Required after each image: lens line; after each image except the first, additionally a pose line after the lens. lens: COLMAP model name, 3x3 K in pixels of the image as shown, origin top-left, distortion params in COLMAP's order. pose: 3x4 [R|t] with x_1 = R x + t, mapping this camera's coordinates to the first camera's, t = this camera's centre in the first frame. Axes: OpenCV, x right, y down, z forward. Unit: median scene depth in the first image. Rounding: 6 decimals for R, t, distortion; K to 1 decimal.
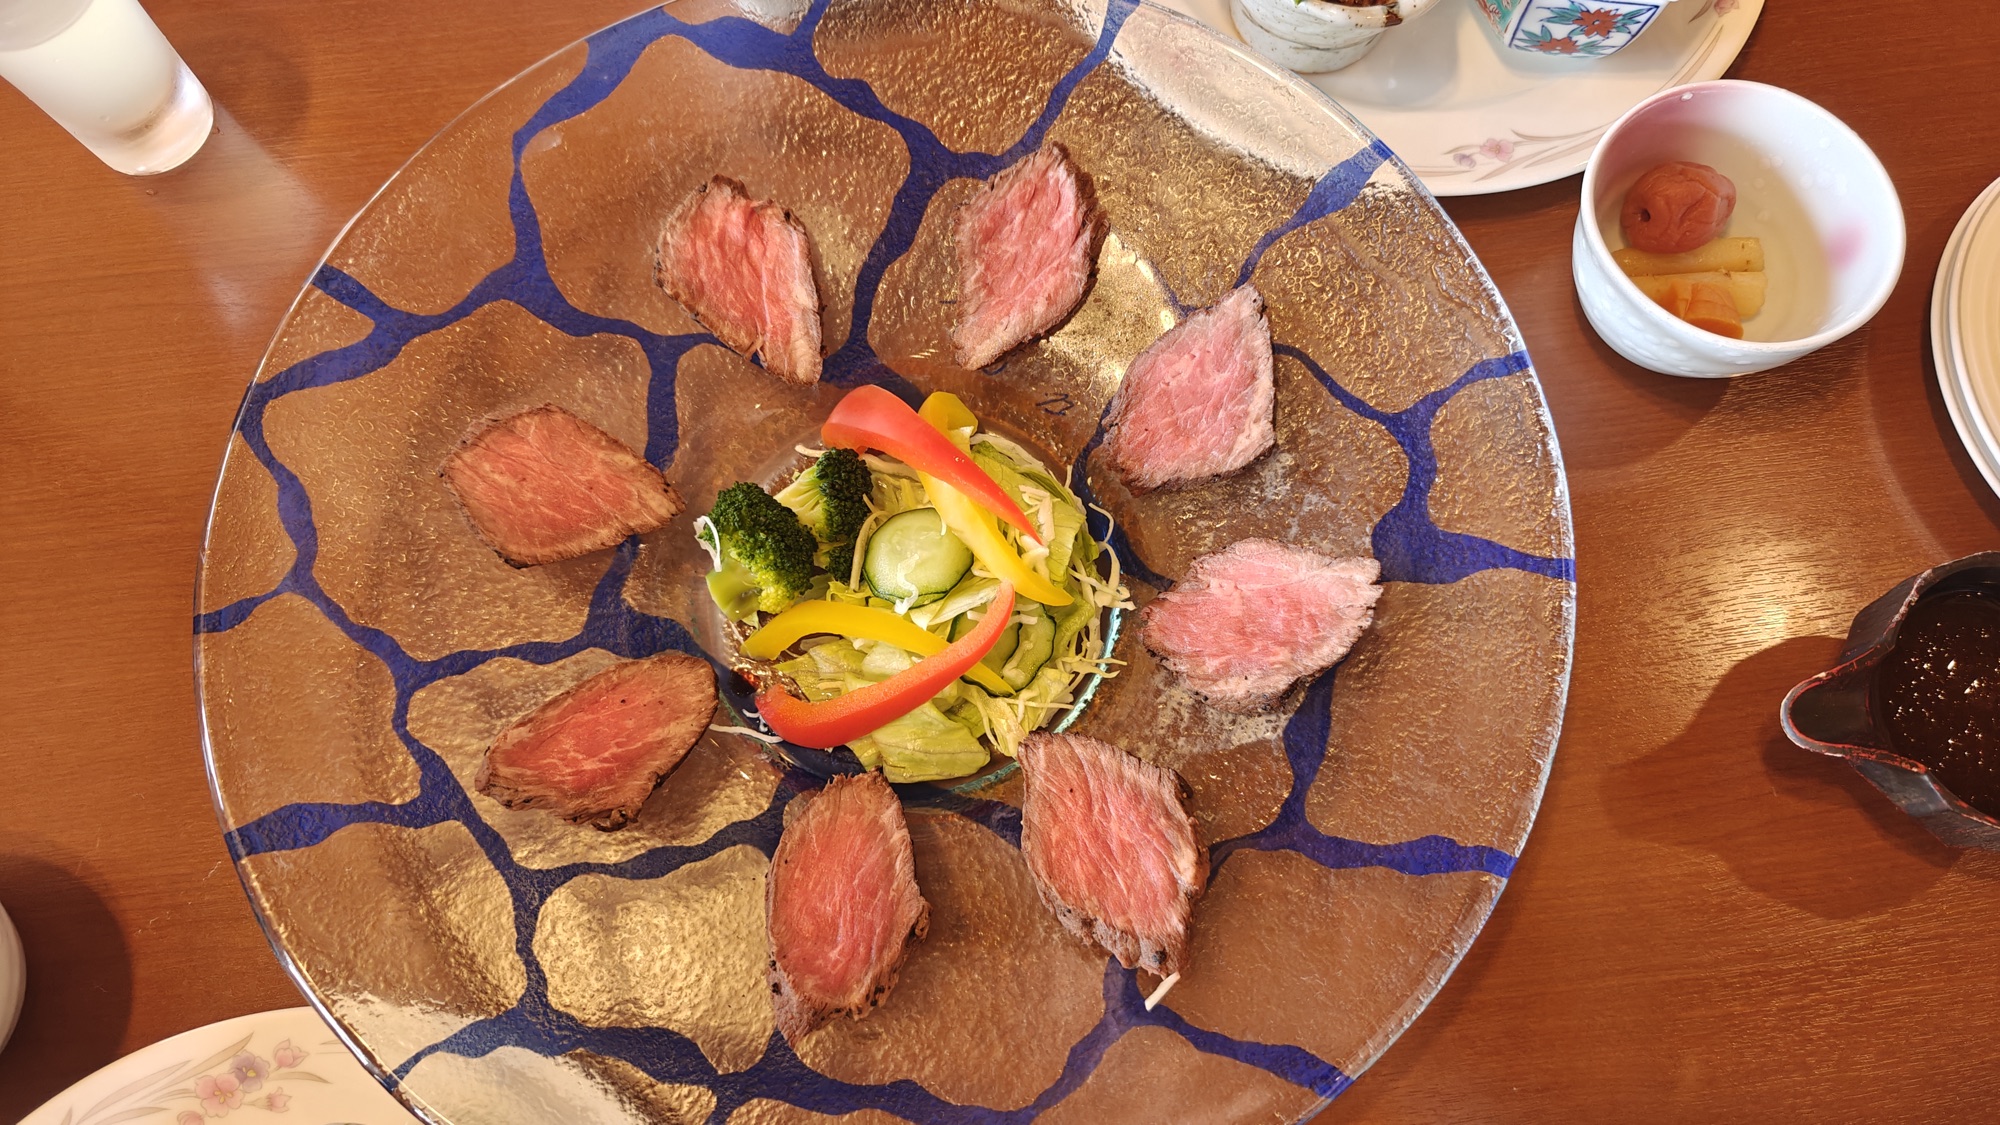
lens RADIAL K [[1364.1, 0, 1014.0], [0, 1364.1, 527.8], [0, 0, 1]] dist [-0.001044, -0.023378]
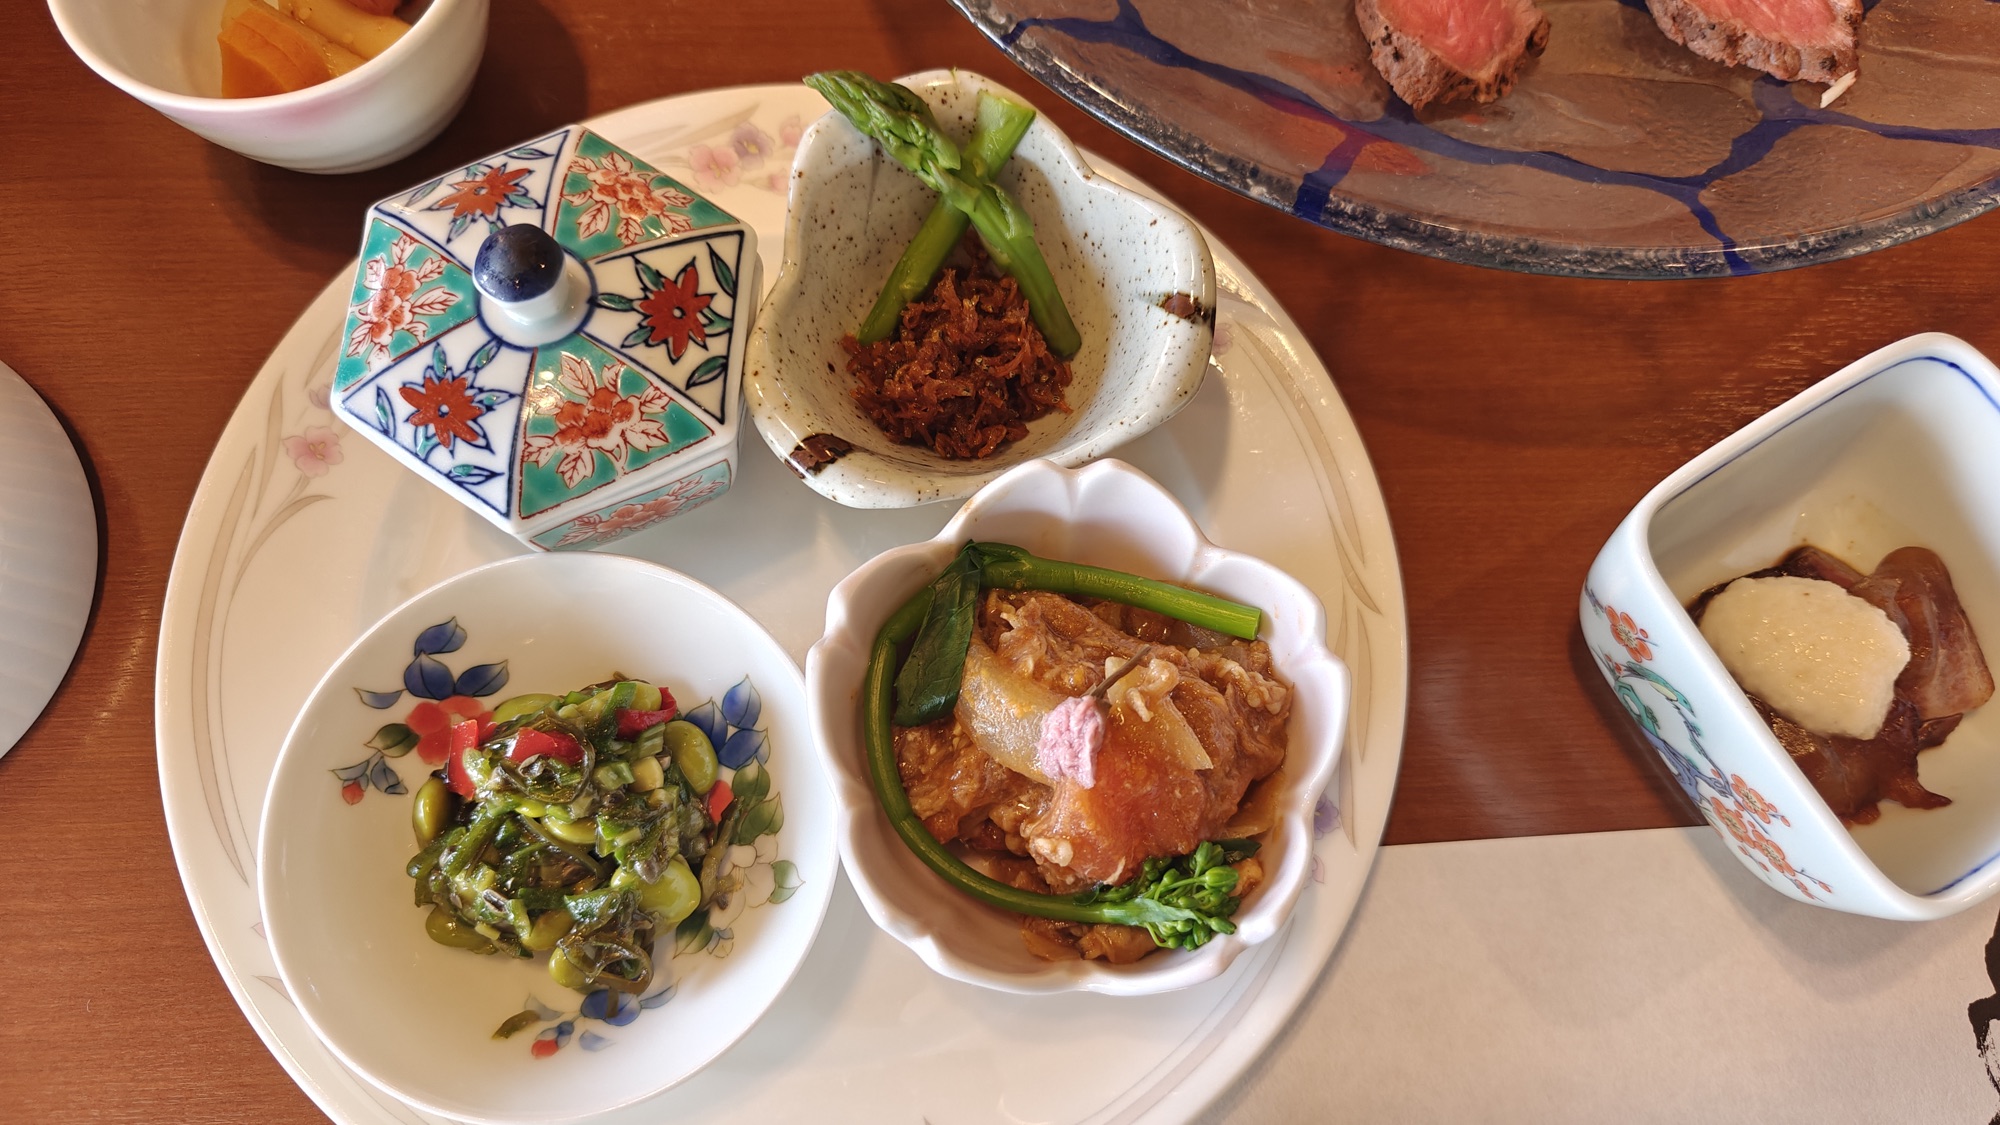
lens RADIAL K [[1364.1, 0, 982.0], [0, 1364.1, 570.4], [0, 0, 1]] dist [-0.001044, -0.023378]
pose [[0.996206, 0.086956, 0.003478, -0.360854], [-0.086959, 0.996212, 0.000644, 0.602379], [-0.003409, -0.000944, 0.999994, 0.111209]]
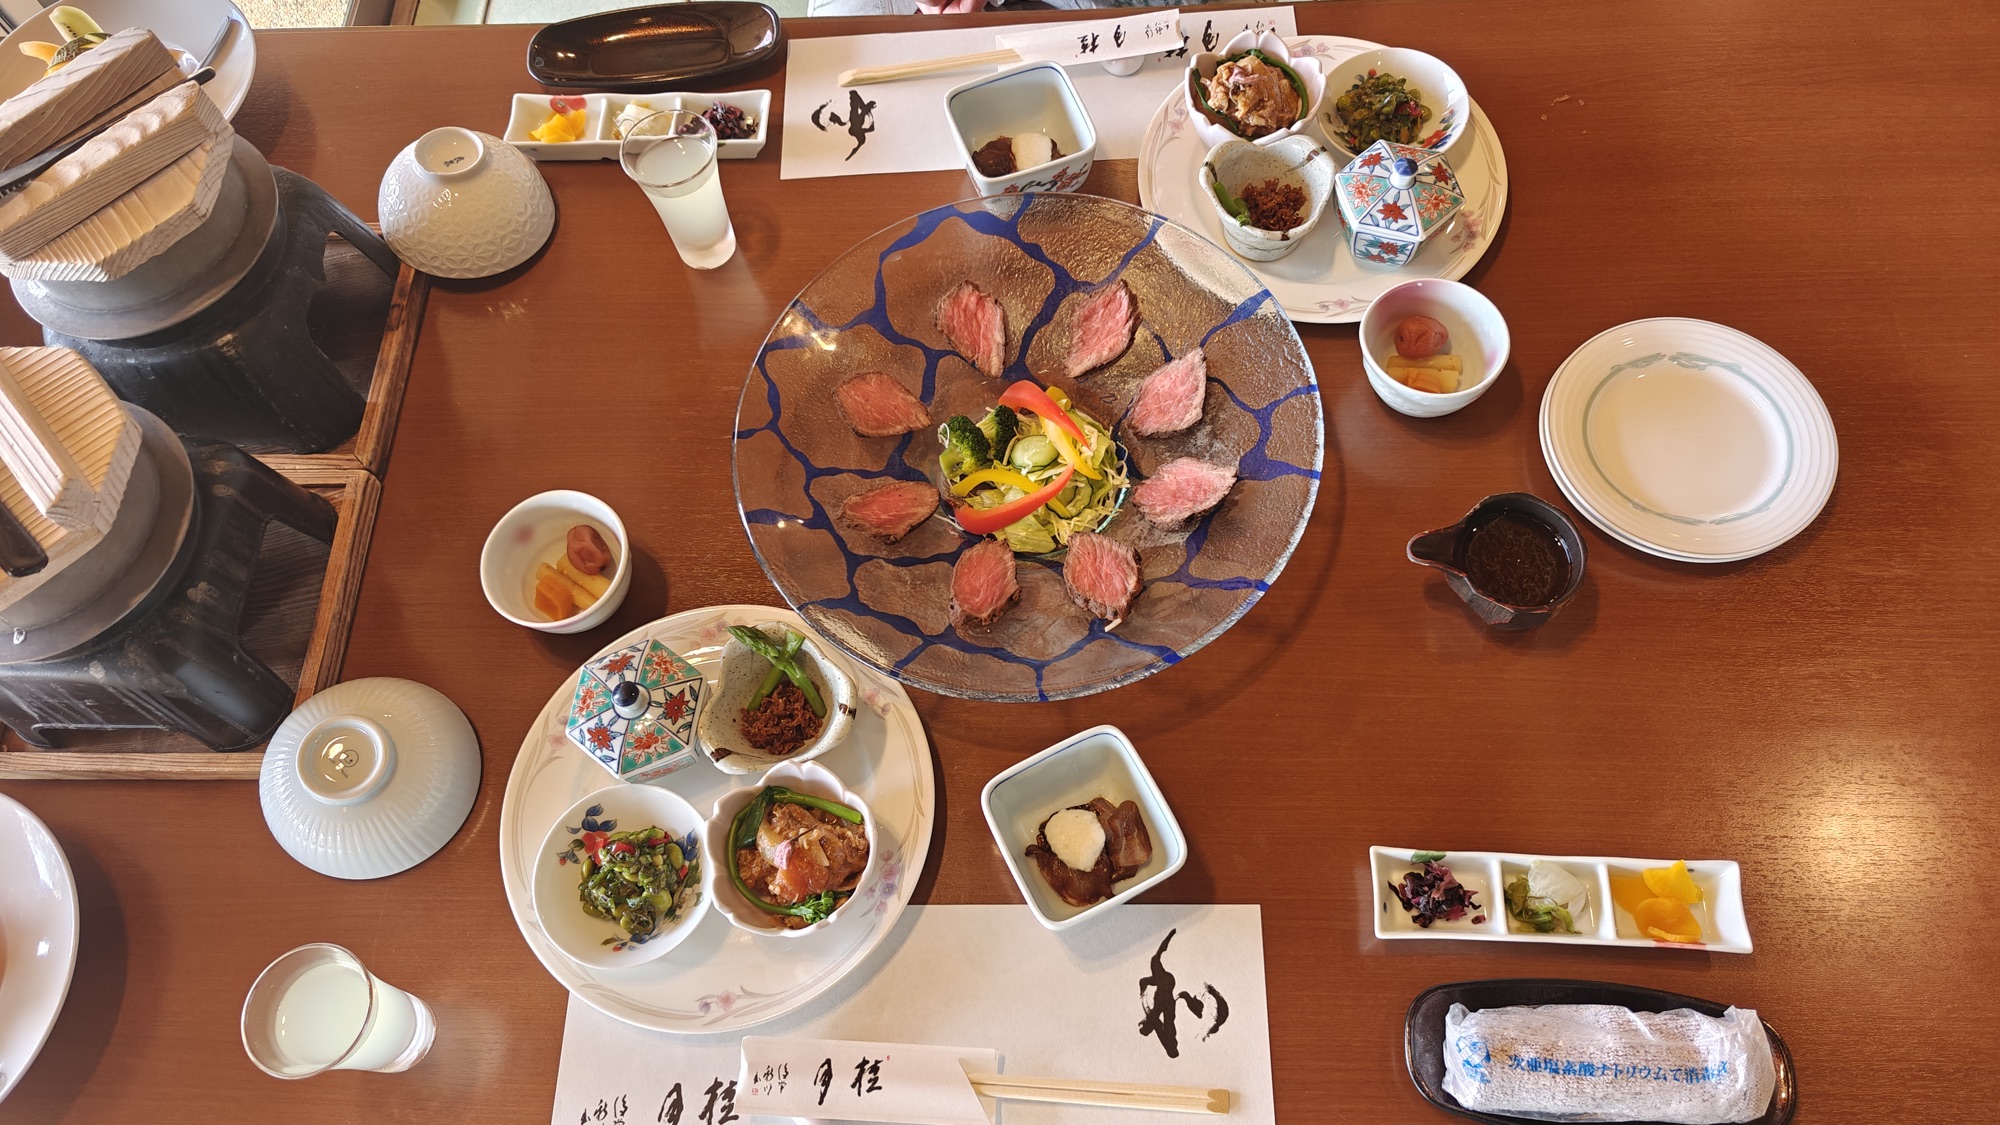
lens RADIAL K [[1364.1, 0, 1020.4], [0, 1364.1, 574.7], [0, 0, 1]] dist [-0.001044, -0.023378]
pose [[0.986597, 0.113178, -0.117543, 0.187928], [-0.125395, 0.986815, -0.102338, 0.444563], [0.104411, 0.115705, 0.987781, -1.161268]]
